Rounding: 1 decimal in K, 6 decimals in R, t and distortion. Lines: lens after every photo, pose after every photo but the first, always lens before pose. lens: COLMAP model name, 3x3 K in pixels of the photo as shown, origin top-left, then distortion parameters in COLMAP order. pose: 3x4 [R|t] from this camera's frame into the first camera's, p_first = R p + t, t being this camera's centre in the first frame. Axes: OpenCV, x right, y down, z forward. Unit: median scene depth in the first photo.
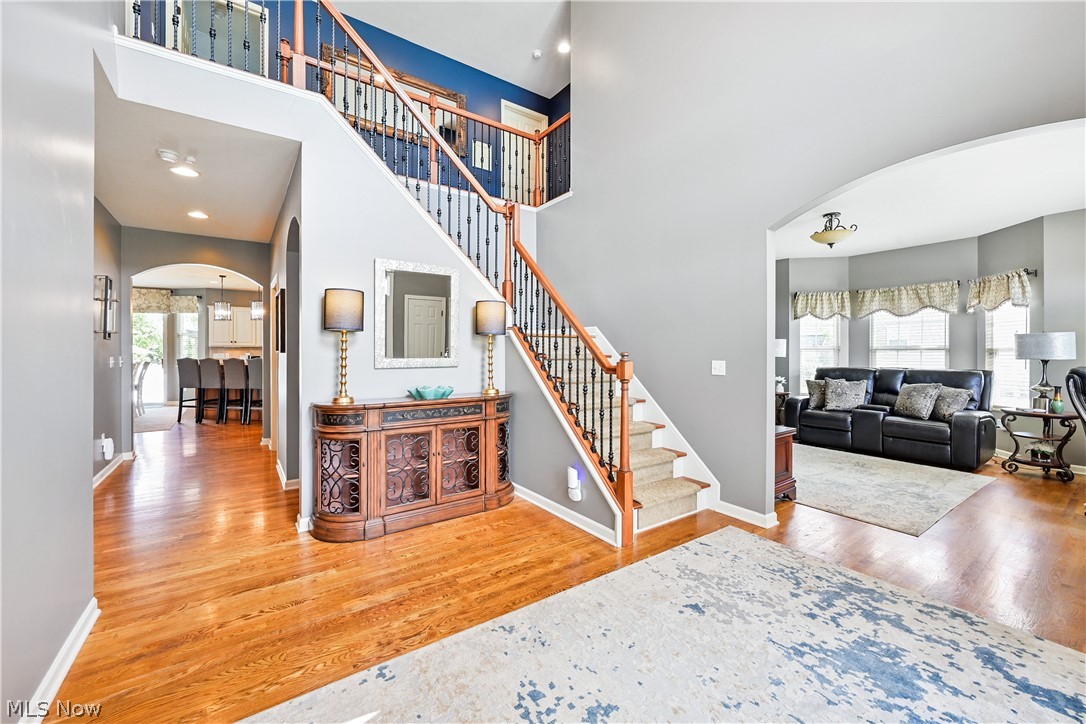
lens RADIAL K [[426.6, 0, 545.5], [0, 426.6, 364.8], [0, 0, 1]] dist [-0.006893, 0.000667]
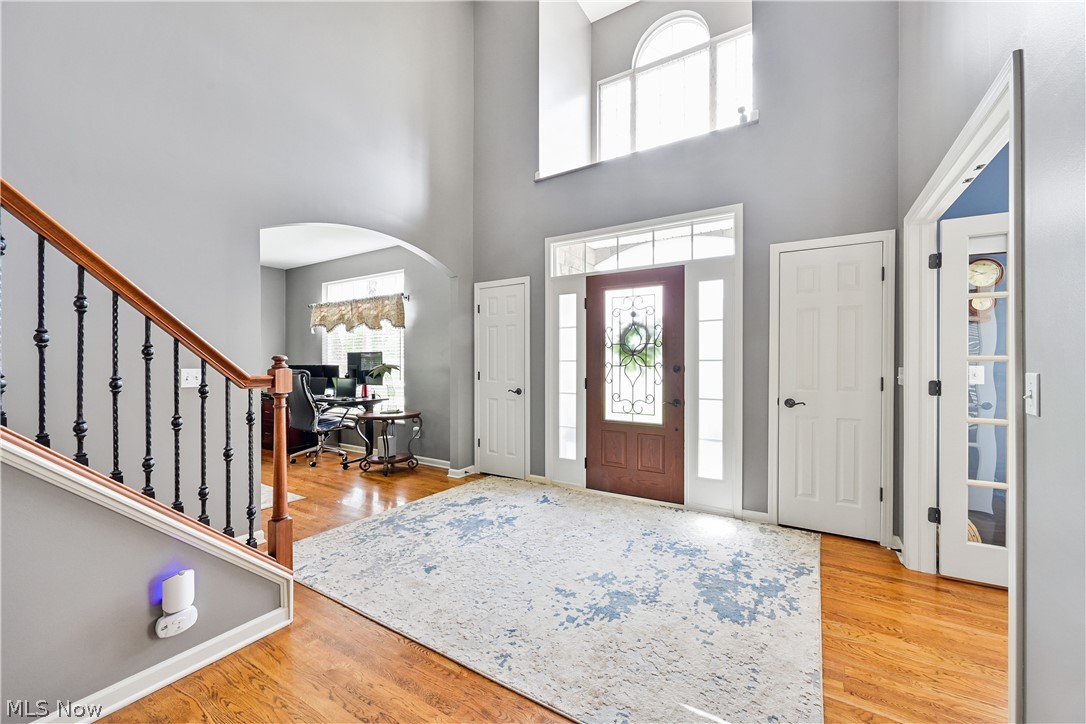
lens RADIAL K [[426.6, 0, 545.5], [0, 426.6, 364.8], [0, 0, 1]] dist [-0.006893, 0.000667]
pose [[-0.386086, -0.004304, 0.922453, -0.916335], [0.028396, 0.999460, 0.016548, -0.011020], [-0.922026, 0.032583, -0.385755, 1.202141]]
